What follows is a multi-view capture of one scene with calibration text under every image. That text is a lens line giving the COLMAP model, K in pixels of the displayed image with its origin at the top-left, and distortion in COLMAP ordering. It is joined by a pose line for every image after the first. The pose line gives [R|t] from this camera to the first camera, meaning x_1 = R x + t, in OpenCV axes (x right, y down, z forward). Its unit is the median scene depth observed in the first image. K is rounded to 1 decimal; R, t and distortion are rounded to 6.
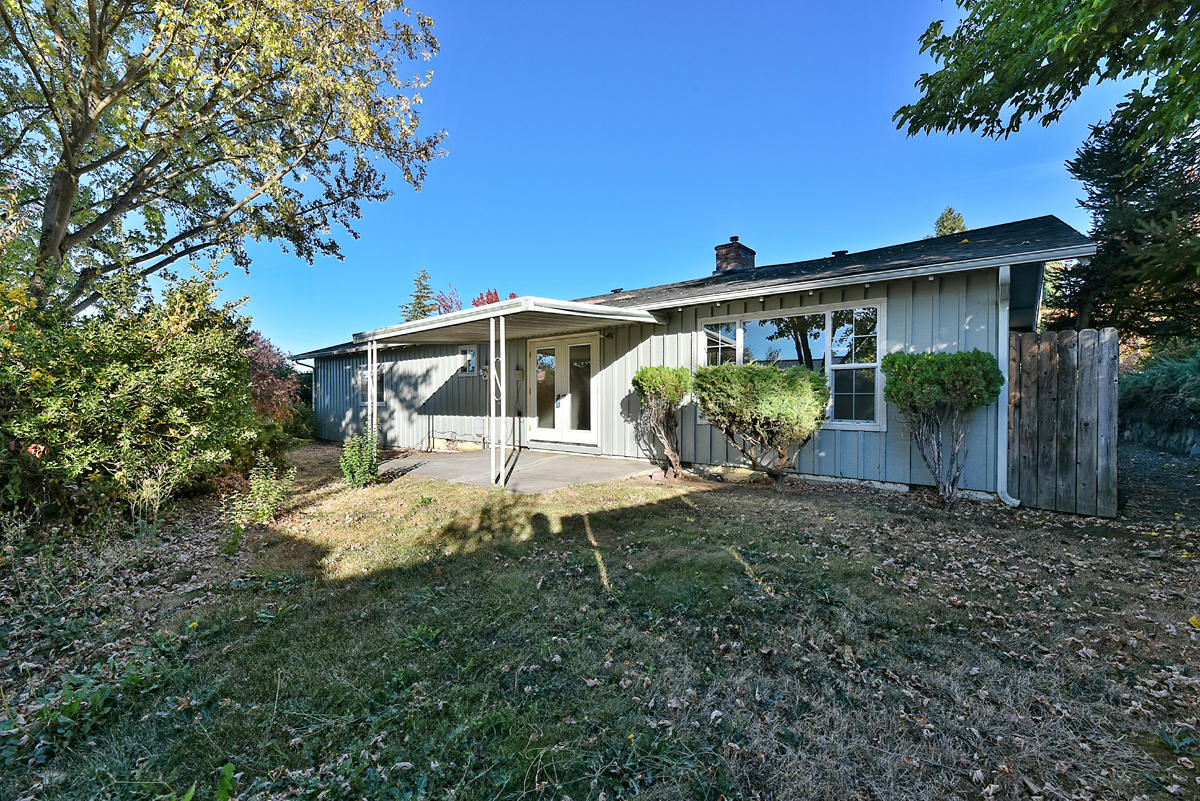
lens RADIAL K [[486.4, 0, 597.6], [0, 486.4, 401.5], [0, 0, 1]] dist [-0.002001, -0.001393]
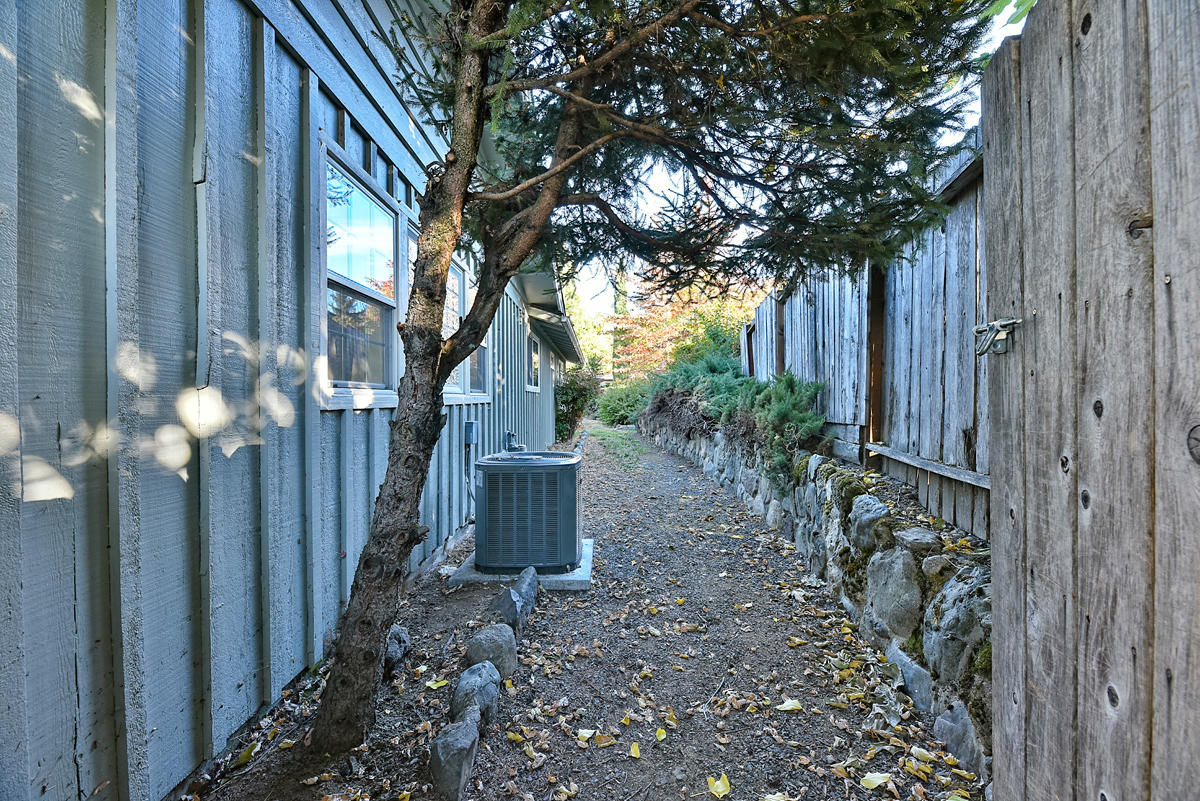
lens RADIAL K [[486.4, 0, 600.2], [0, 486.4, 399.8], [0, 0, 1]] dist [-0.002001, -0.001393]
pose [[0.768876, -0.005410, 0.639375, 0.518458], [0.011924, 0.999912, -0.005878, -0.007750], [-0.639287, 0.012143, 0.768872, 0.437950]]
